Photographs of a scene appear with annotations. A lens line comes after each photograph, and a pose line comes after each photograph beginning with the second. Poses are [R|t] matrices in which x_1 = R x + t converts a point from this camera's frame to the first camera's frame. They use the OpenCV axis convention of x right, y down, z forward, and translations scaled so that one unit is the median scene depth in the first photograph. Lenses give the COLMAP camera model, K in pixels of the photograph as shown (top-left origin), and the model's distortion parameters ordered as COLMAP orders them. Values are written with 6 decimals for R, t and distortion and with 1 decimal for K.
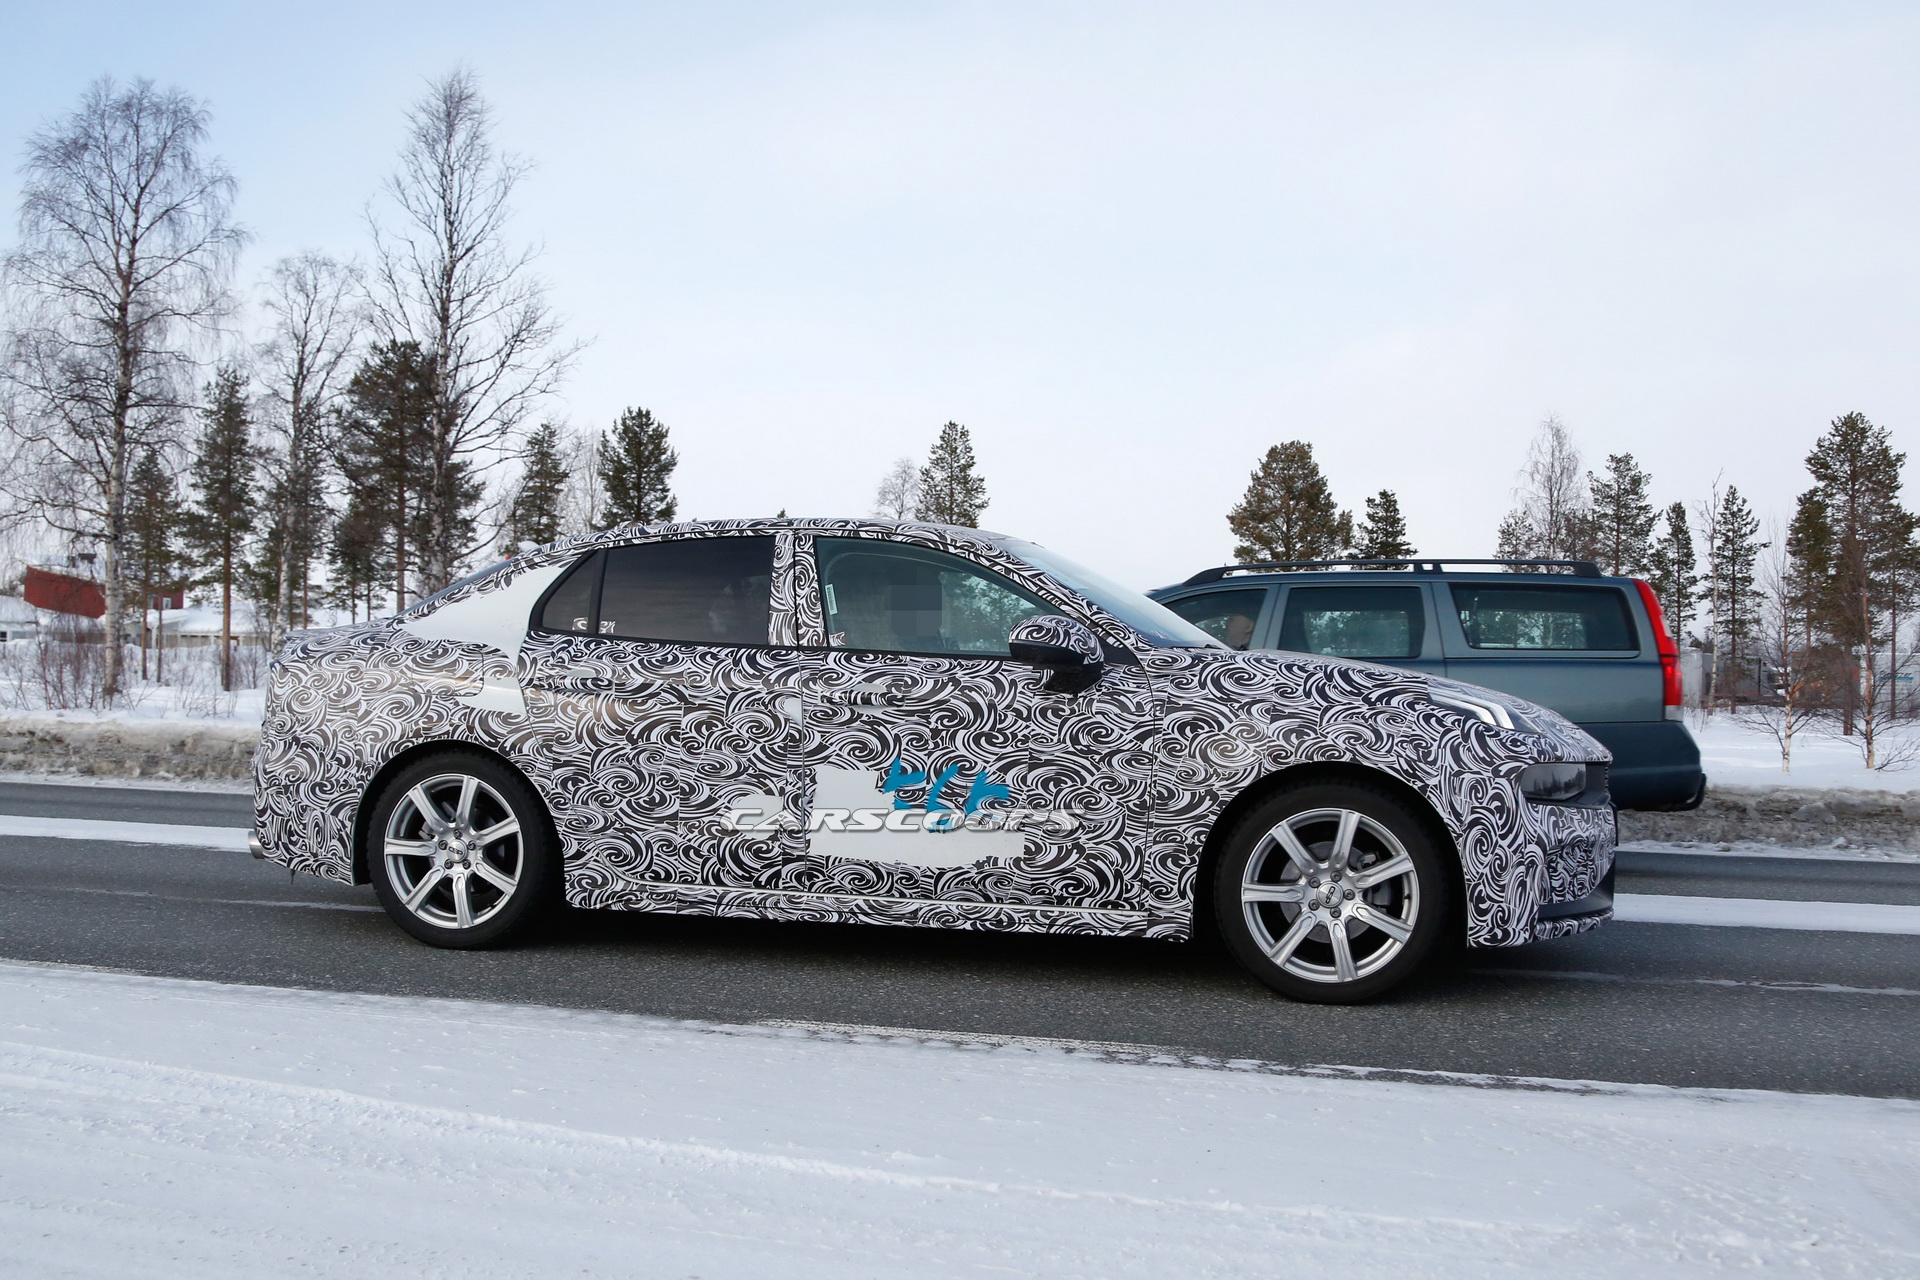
lens RADIAL K [[1751.6, 0, 954.4], [0, 1751.6, 684.4], [0, 0, 1]] dist [-0.115290, 0.089190]
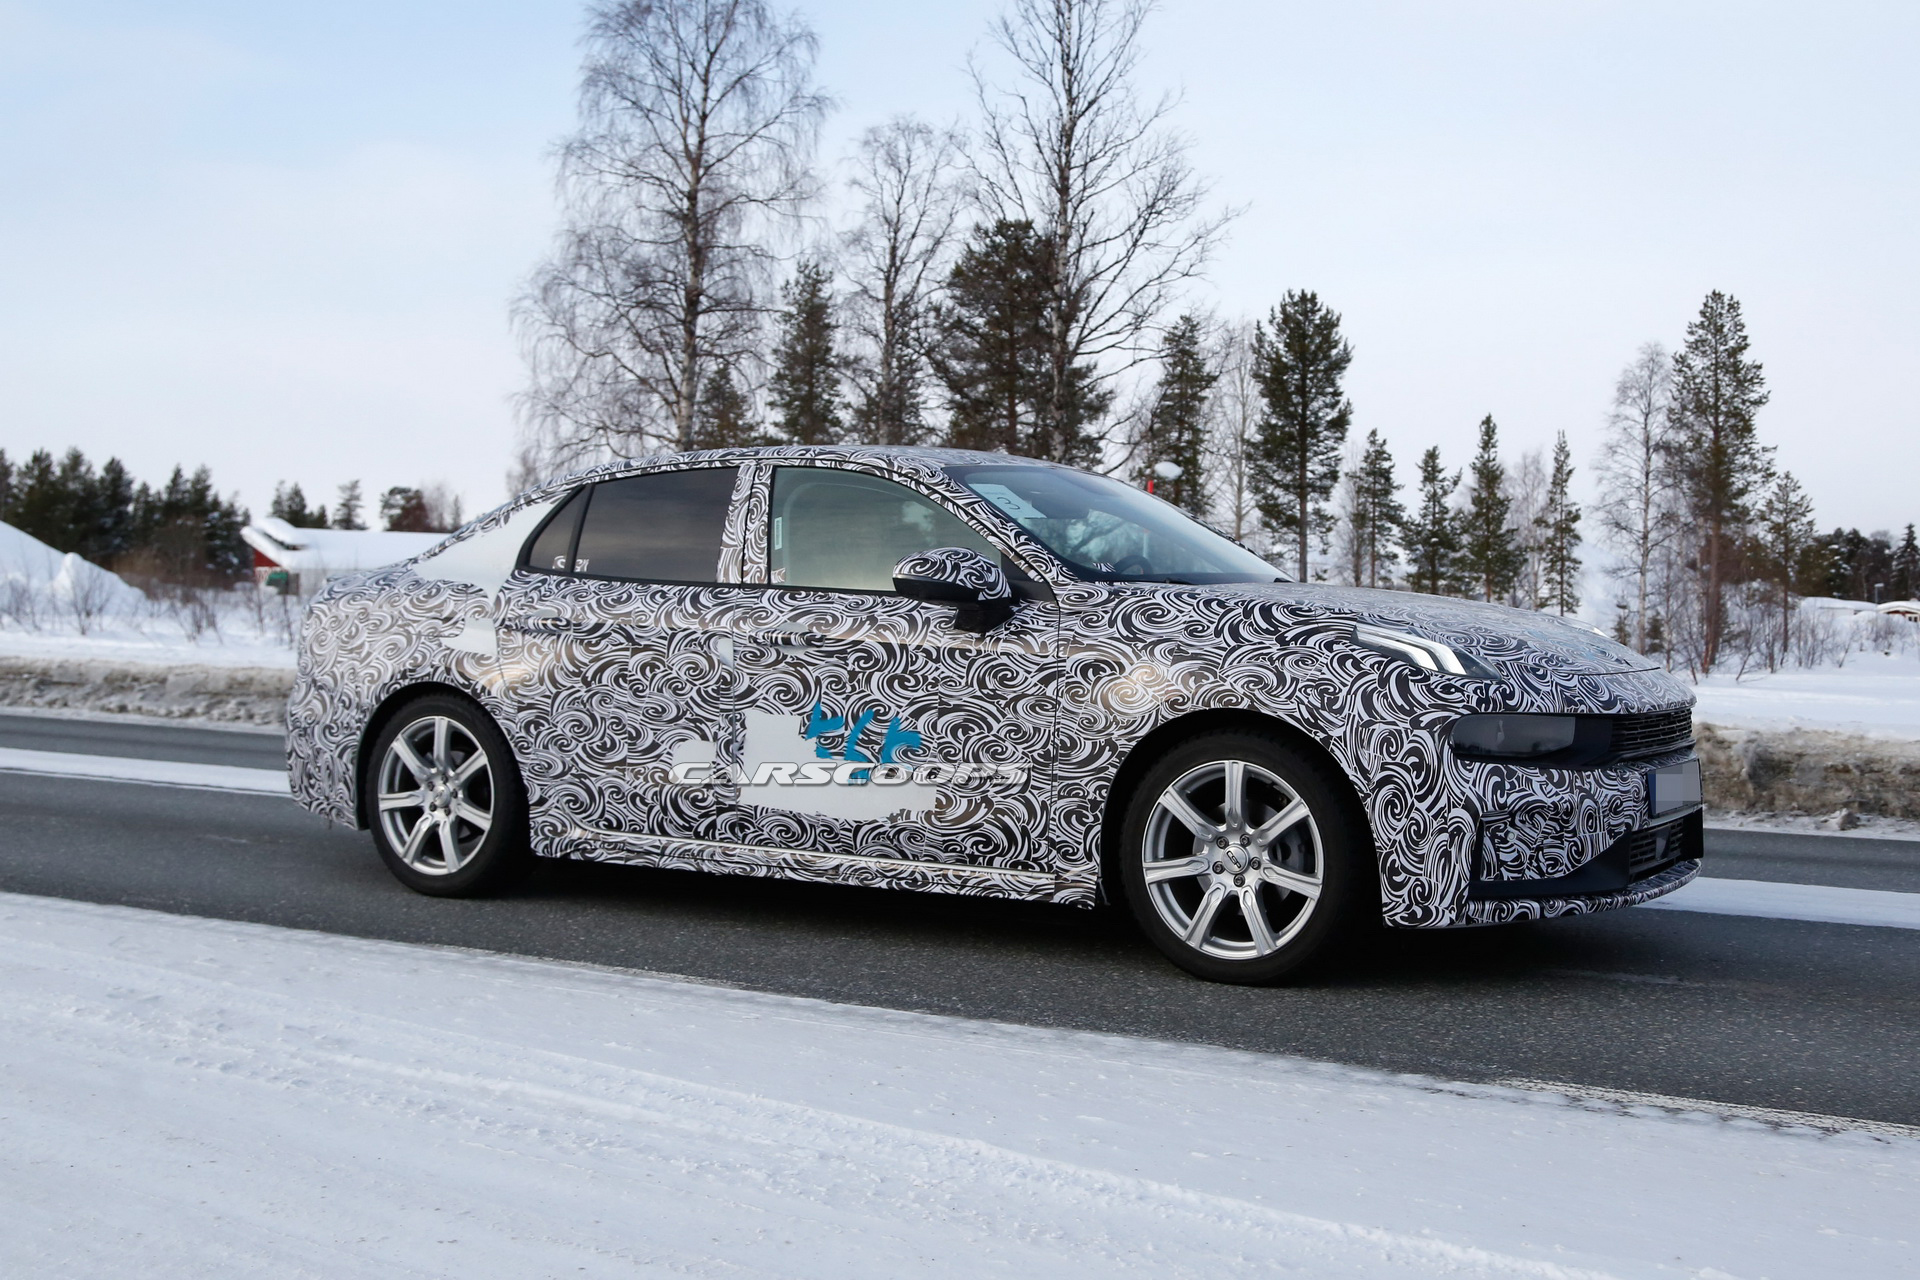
lens RADIAL K [[2222.7, 0, 1010.7], [0, 2222.7, 620.5], [0, 0, 1]] dist [-0.035771, 0.016380]
pose [[0.952290, -0.003119, -0.305179, 0.422401], [0.000417, 0.999960, -0.008921, 0.008975], [0.305195, 0.008368, 0.952253, -0.098035]]
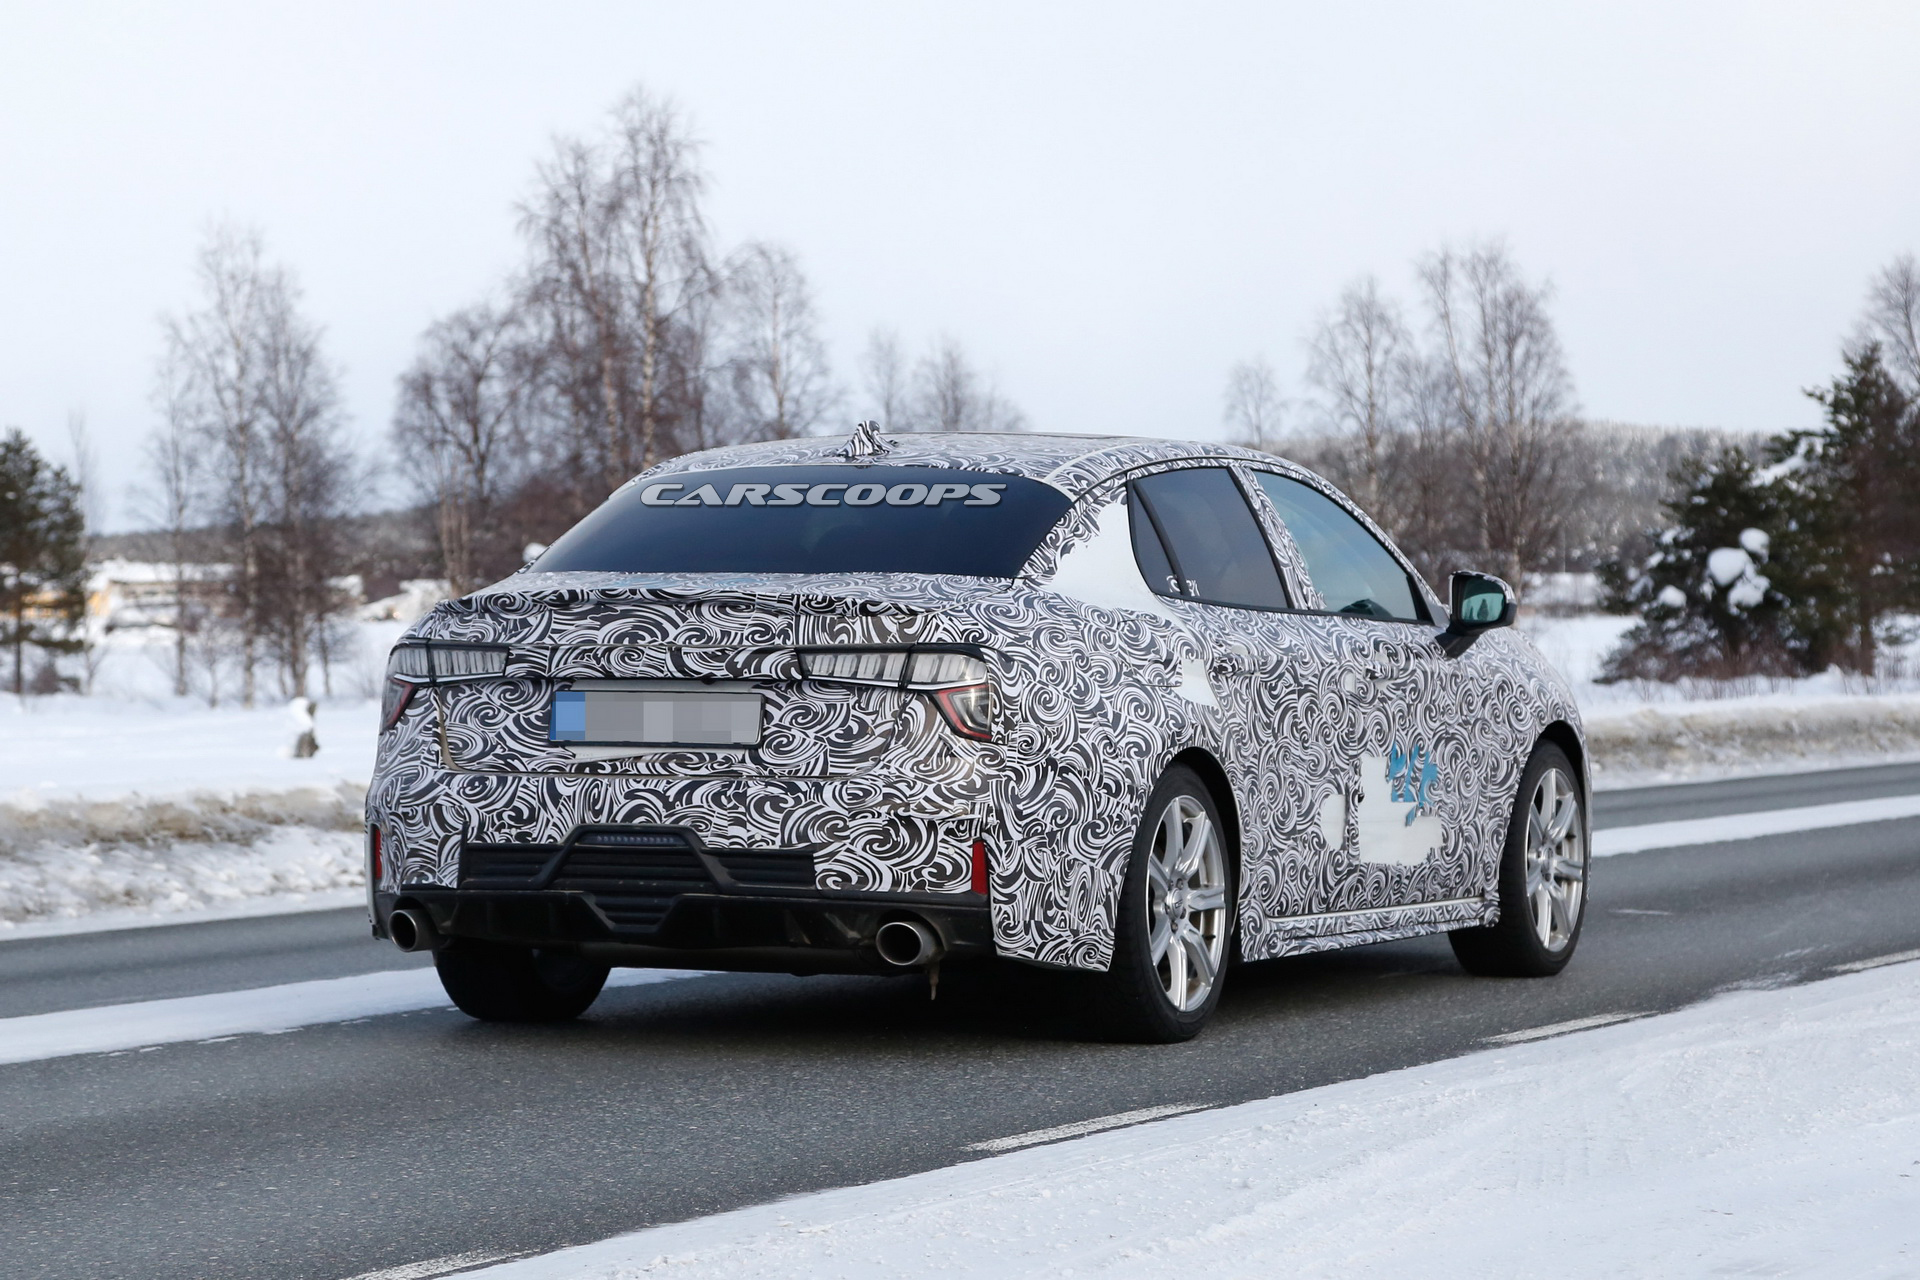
lens RADIAL K [[5975.6, 0, 1048.6], [0, 5975.6, 582.4], [0, 0, 1]] dist [0.495457, 0.220213]
pose [[0.166886, -0.013277, 0.985887, -2.880178], [0.018226, 0.999780, 0.010379, -0.066535], [-0.985808, 0.016237, 0.167092, 0.670965]]
